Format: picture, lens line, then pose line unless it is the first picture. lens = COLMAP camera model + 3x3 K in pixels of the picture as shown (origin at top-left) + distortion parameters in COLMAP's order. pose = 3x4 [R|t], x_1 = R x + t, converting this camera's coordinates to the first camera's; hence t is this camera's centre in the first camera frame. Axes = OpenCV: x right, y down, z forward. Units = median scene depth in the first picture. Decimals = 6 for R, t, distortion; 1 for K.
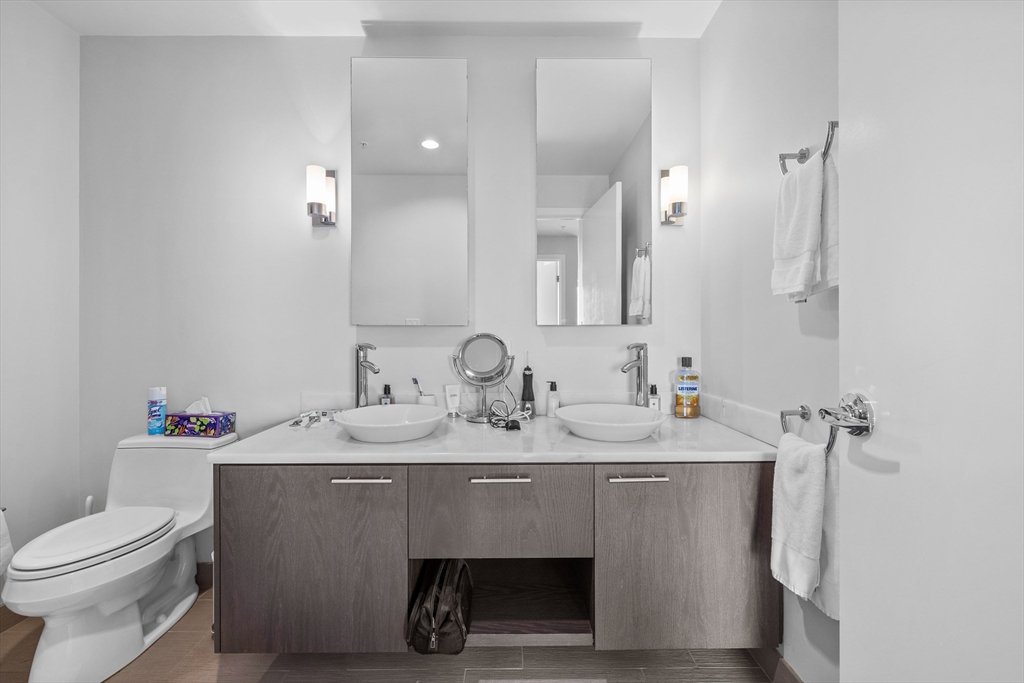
lens RADIAL K [[438.8, 0, 511.6], [0, 438.8, 339.3], [0, 0, 1]] dist [-0.003545, 0.000500]
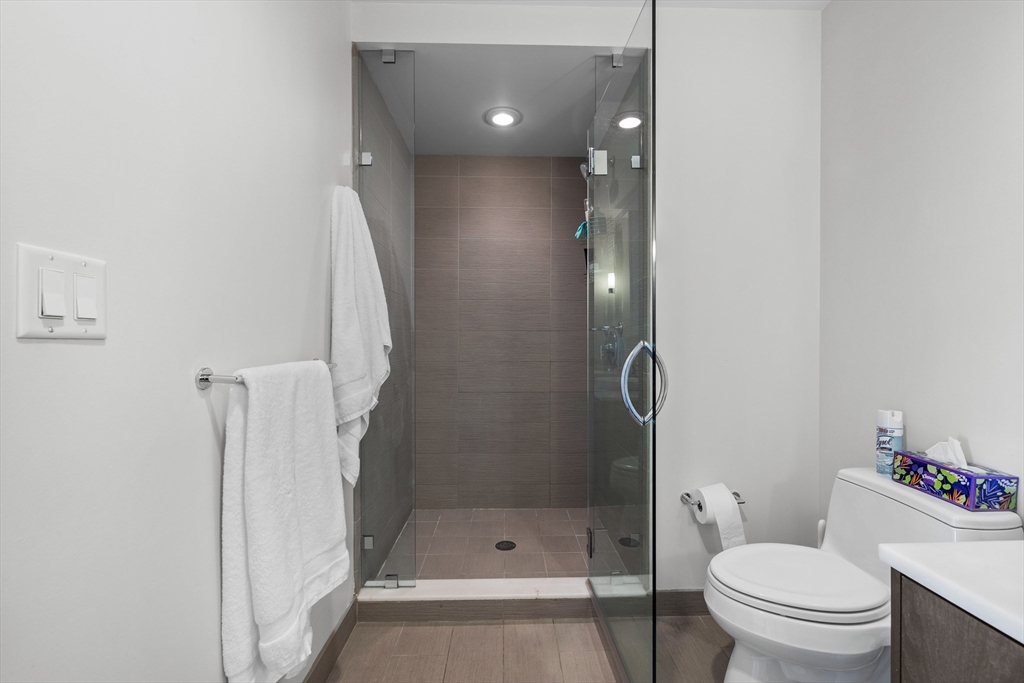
lens RADIAL K [[438.8, 0, 511.1], [0, 438.8, 341.3], [0, 0, 1]] dist [-0.003545, 0.000500]
pose [[0.019383, 0.003462, -0.999806, -0.088814], [-0.006845, 0.999971, 0.003330, -0.004919], [0.999789, 0.006779, 0.019407, 0.359826]]
